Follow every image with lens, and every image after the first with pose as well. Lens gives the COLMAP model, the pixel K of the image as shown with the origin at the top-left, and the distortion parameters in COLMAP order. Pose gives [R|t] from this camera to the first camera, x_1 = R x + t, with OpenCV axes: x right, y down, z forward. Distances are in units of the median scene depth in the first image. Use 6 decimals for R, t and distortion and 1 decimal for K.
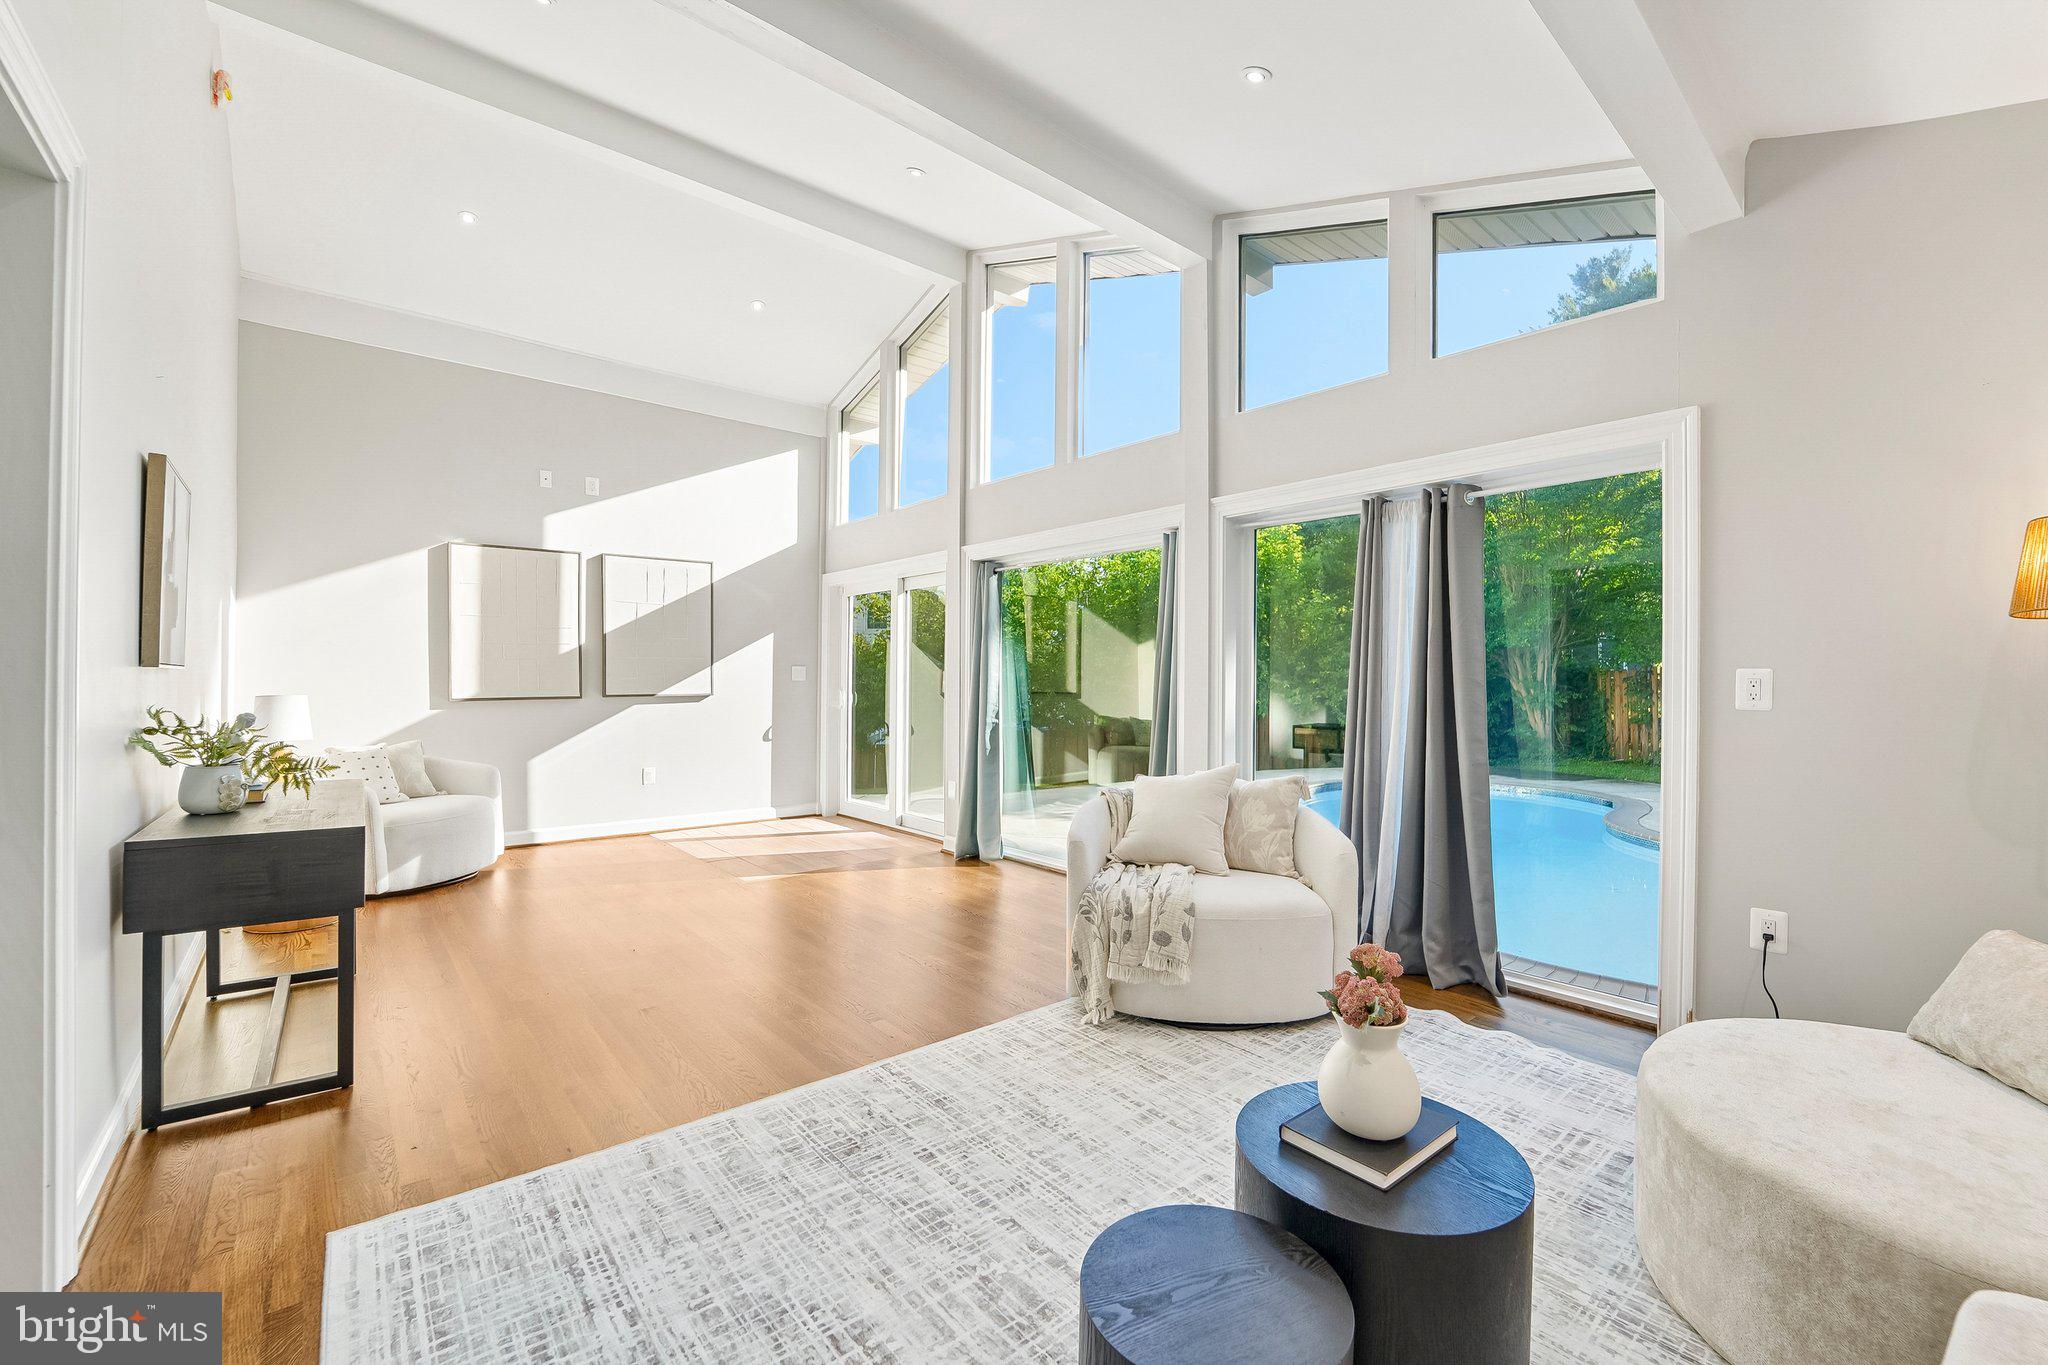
lens RADIAL K [[835.5, 0, 1031.3], [0, 835.5, 678.6], [0, 0, 1]] dist [-0.021336, 0.000005]
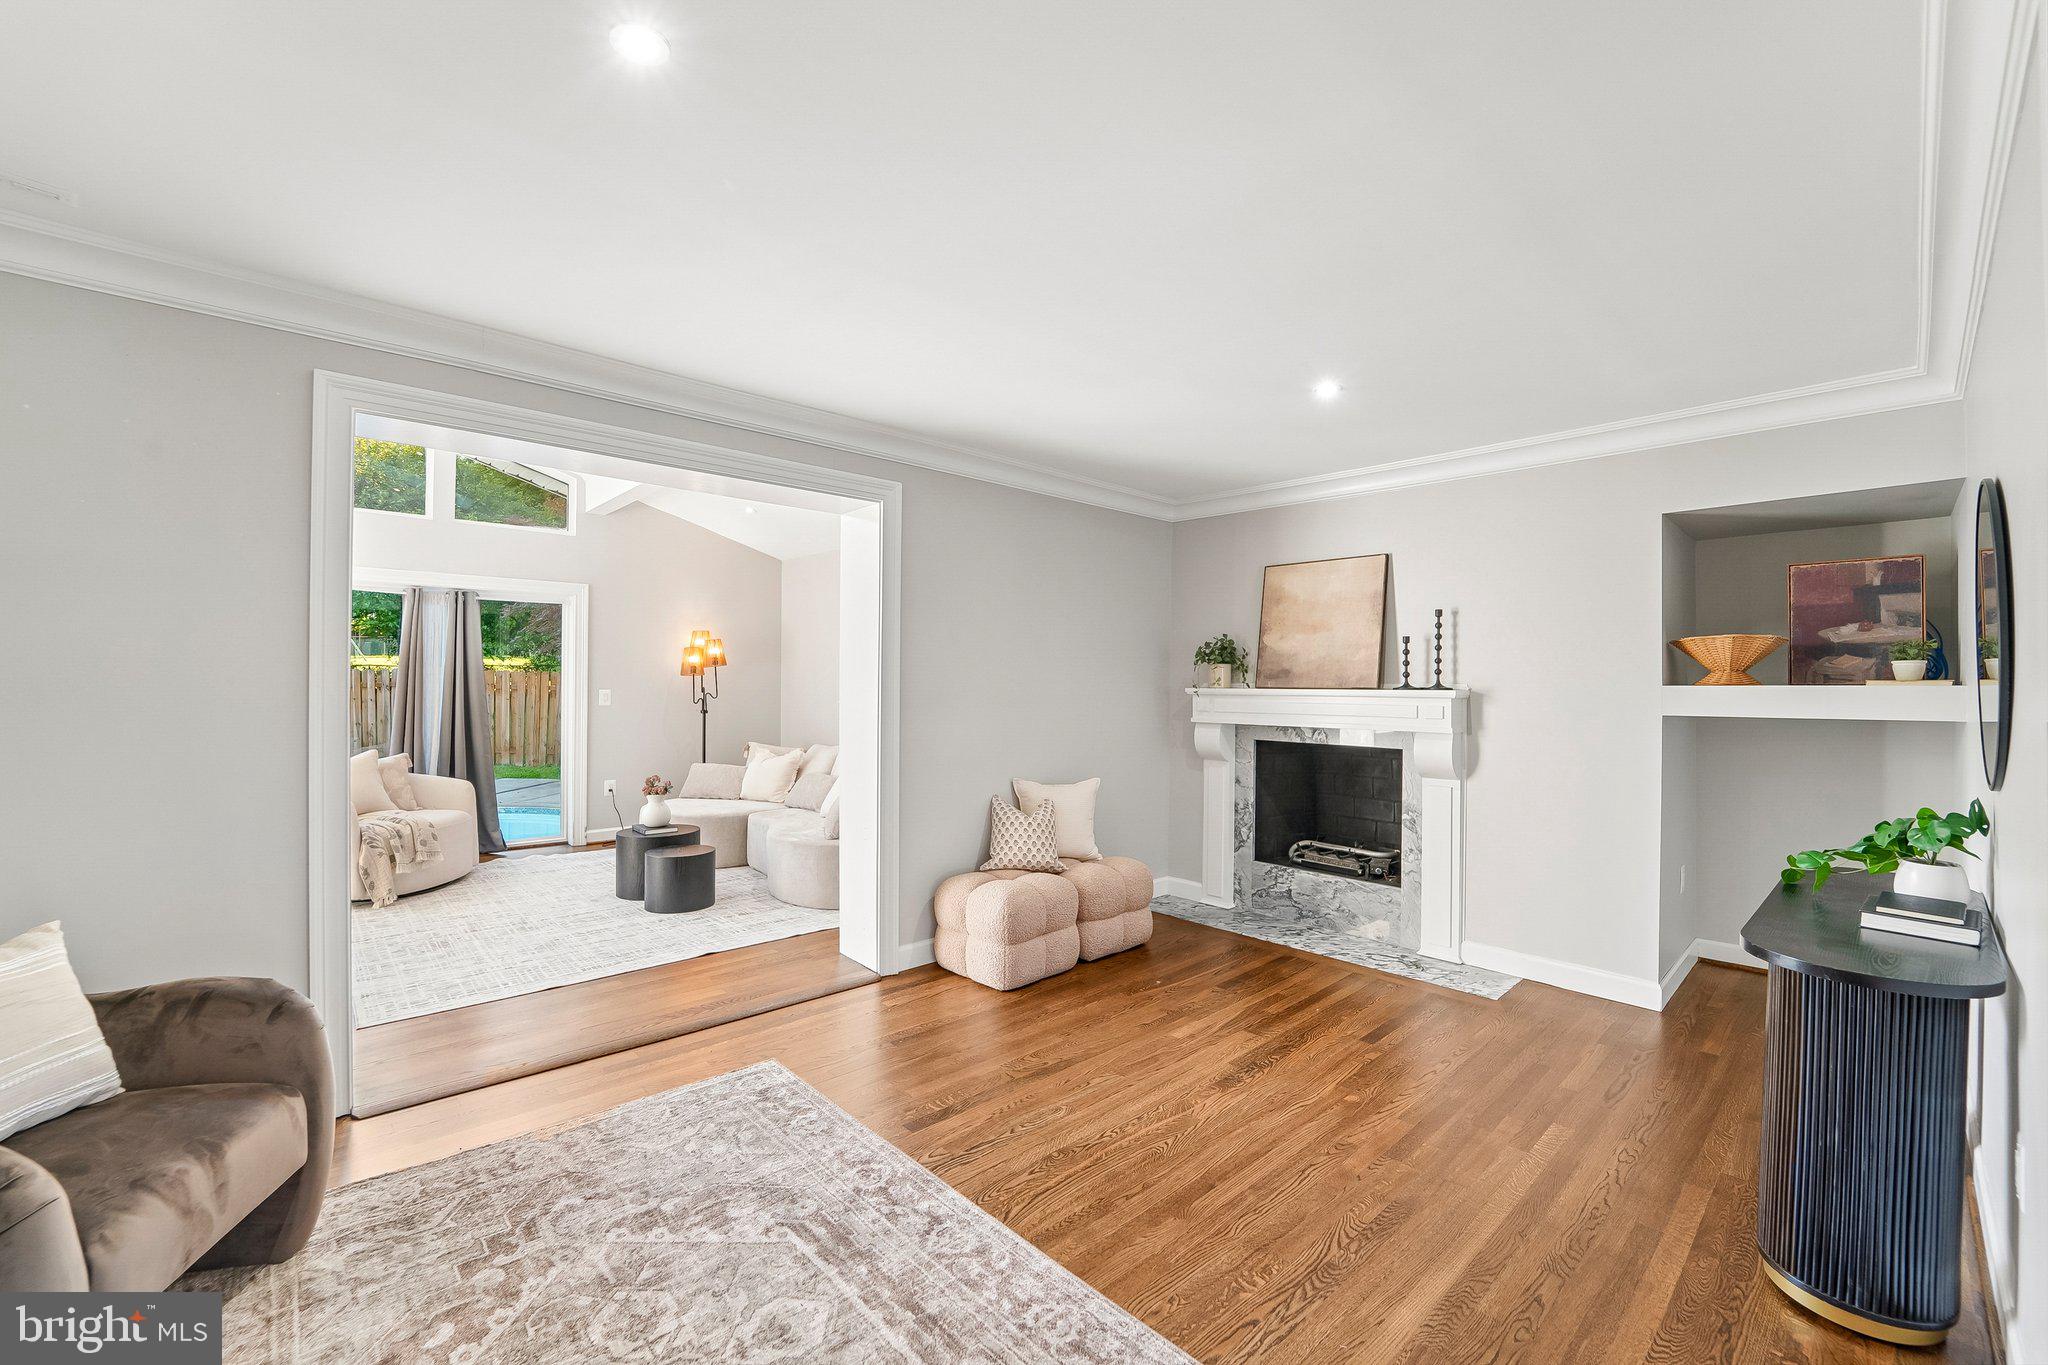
lens RADIAL K [[844.0, 0, 1043.7], [0, 844.0, 686.1], [0, 0, 1]] dist [-0.021858, -0.000781]
pose [[-0.039549, -0.009682, 0.999171, -0.837204], [-0.006826, 0.999932, 0.009420, -0.026423], [-0.999194, -0.006447, -0.039612, -0.131033]]
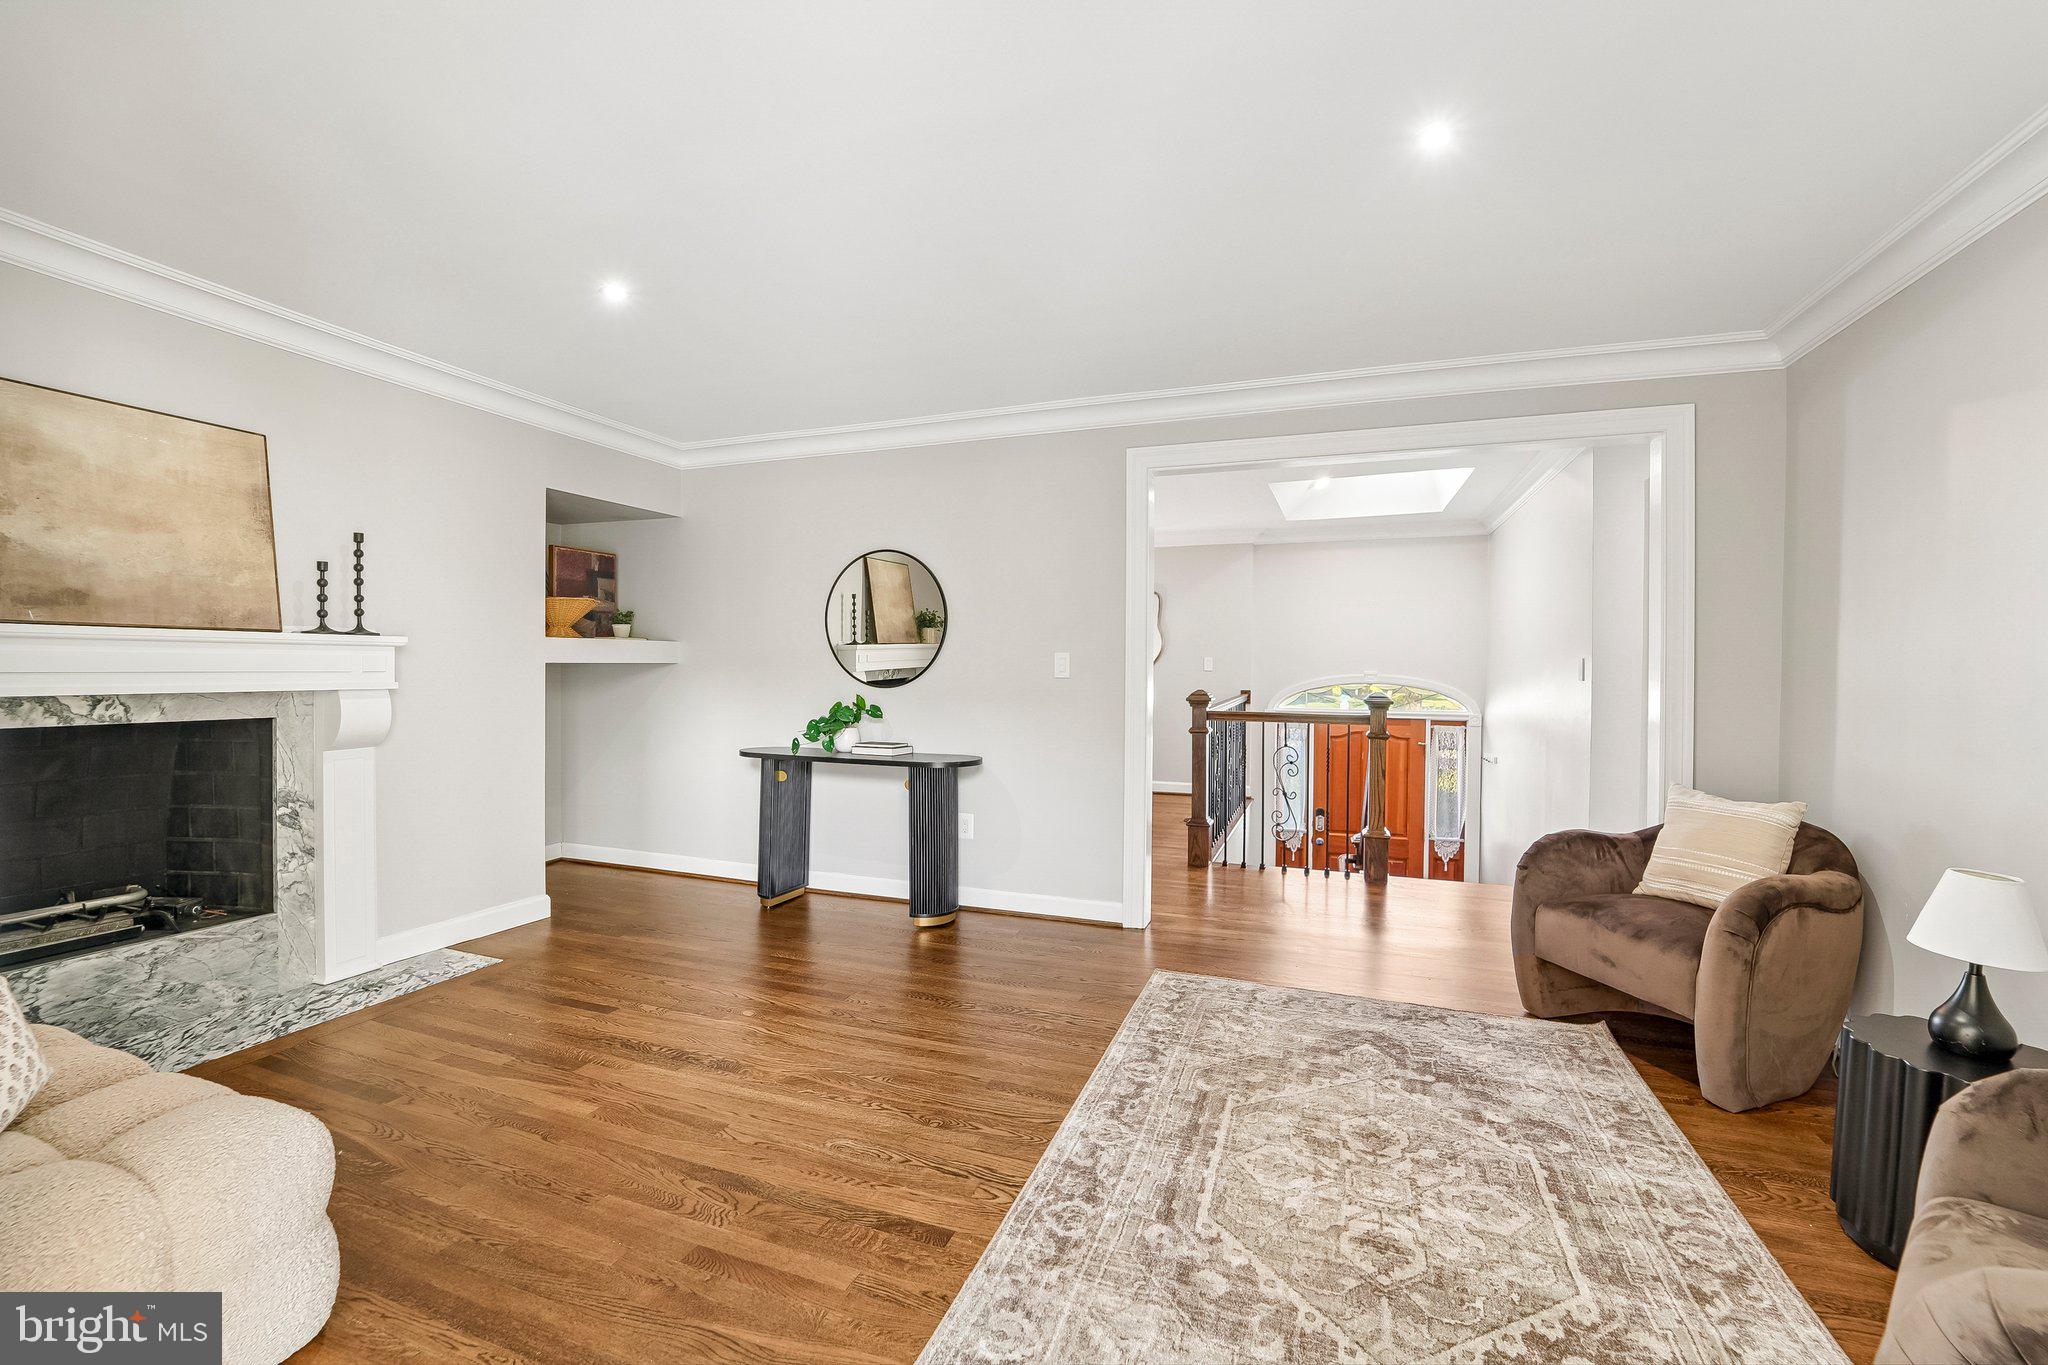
lens RADIAL K [[835.5, 0, 1031.3], [0, 835.5, 678.6], [0, 0, 1]] dist [-0.021336, 0.000005]
pose [[-0.875746, -0.006852, -0.482723, -0.259650], [-0.013752, 0.999848, 0.010755, -0.001531], [0.482576, 0.016057, -0.875707, 0.210871]]
